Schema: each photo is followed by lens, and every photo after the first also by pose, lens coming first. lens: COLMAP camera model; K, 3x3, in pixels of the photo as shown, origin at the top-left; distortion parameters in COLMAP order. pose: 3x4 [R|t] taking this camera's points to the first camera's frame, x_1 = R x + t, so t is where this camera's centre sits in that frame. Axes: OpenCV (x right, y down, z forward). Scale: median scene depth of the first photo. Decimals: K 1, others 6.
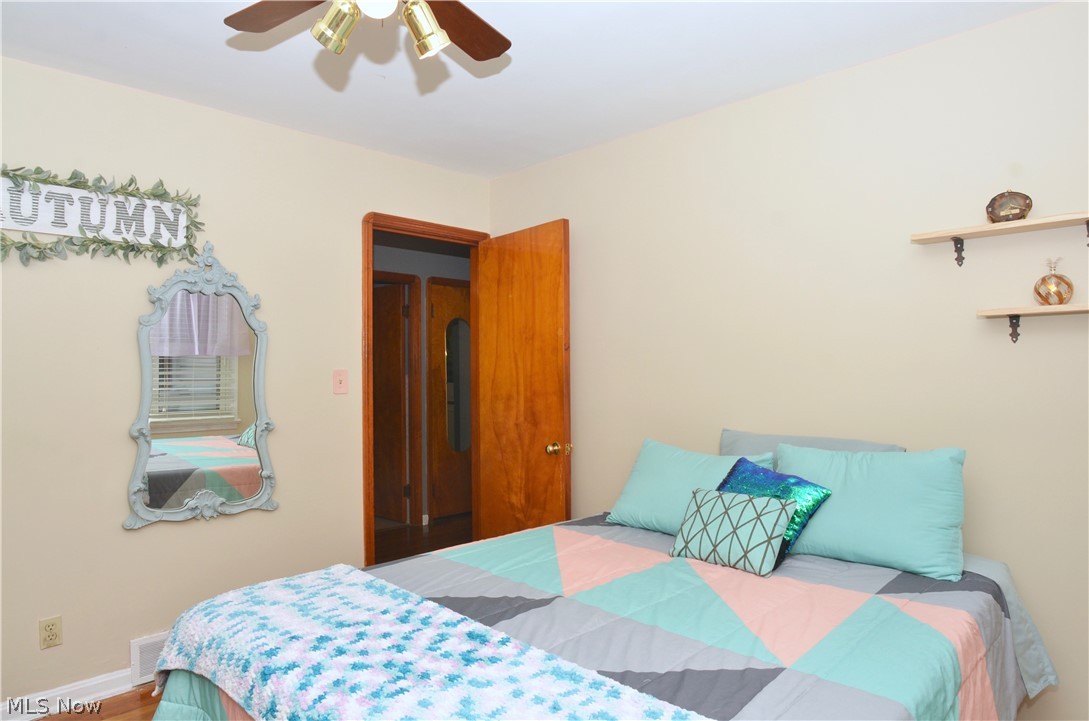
lens RADIAL K [[672.0, 0, 556.7], [0, 672.0, 363.4], [0, 0, 1]] dist [-0.074821, 0.041125]
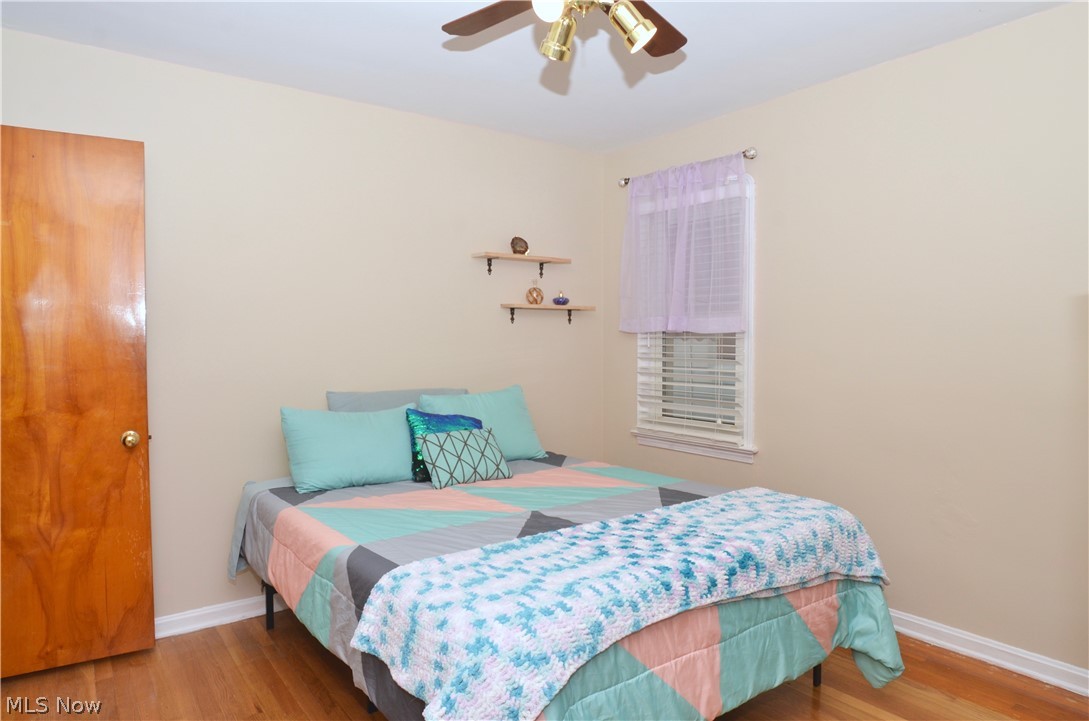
lens RADIAL K [[672.0, 0, 556.7], [0, 672.0, 363.4], [0, 0, 1]] dist [-0.074821, 0.041125]
pose [[0.106701, -0.025601, 0.993962, -1.376276], [-0.014169, 0.999528, 0.027265, 0.030630], [-0.994190, -0.016992, 0.106288, 0.890963]]
